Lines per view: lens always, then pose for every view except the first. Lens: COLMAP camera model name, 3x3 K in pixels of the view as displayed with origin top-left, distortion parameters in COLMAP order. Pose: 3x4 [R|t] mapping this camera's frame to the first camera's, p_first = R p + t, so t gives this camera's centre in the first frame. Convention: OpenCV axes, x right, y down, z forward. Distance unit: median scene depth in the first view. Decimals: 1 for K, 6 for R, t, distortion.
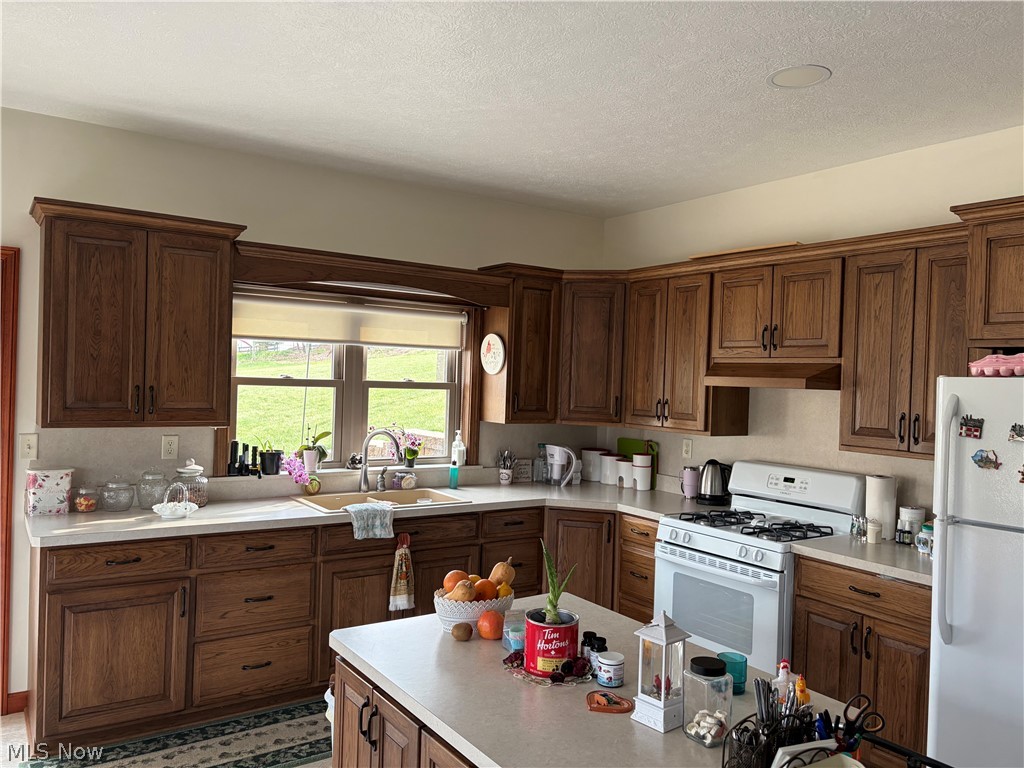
lens RADIAL K [[768.3, 0, 512.0], [0, 768.3, 384.0], [0, 0, 1]] dist [0.021585, 0.001888]
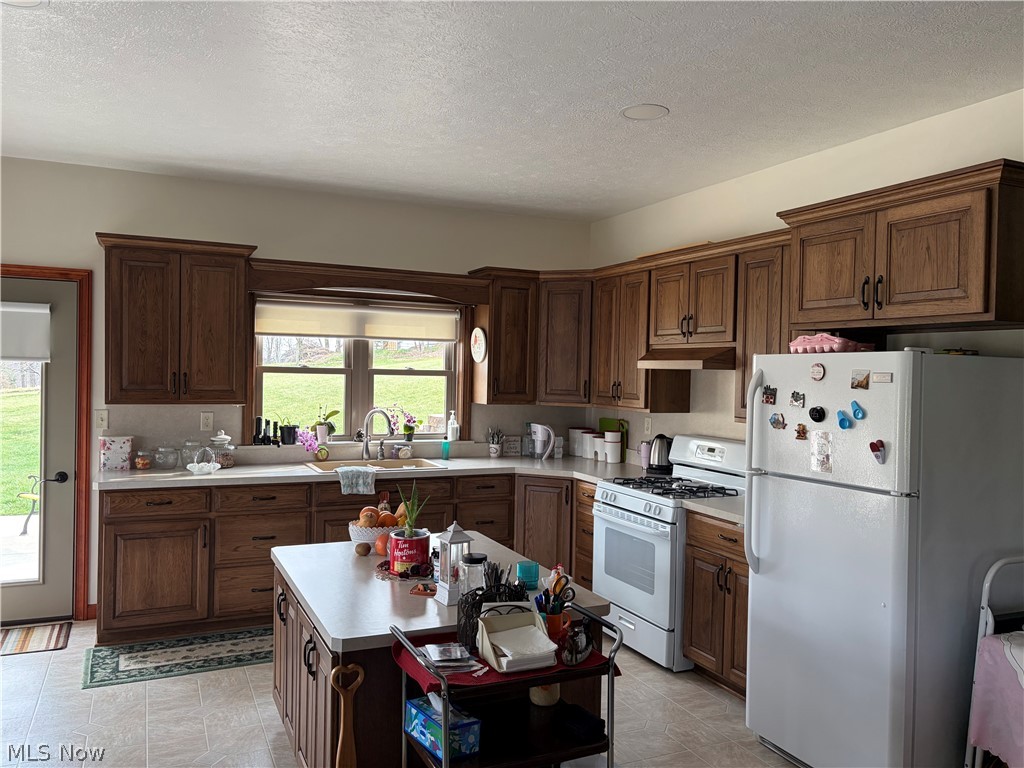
lens RADIAL K [[768.3, 0, 512.0], [0, 768.3, 384.0], [0, 0, 1]] dist [0.021585, 0.001888]
pose [[0.986615, -0.008895, -0.162823, 0.269096], [0.009686, 0.999945, 0.004065, 0.020154], [0.162778, -0.005588, 0.986647, -0.182477]]
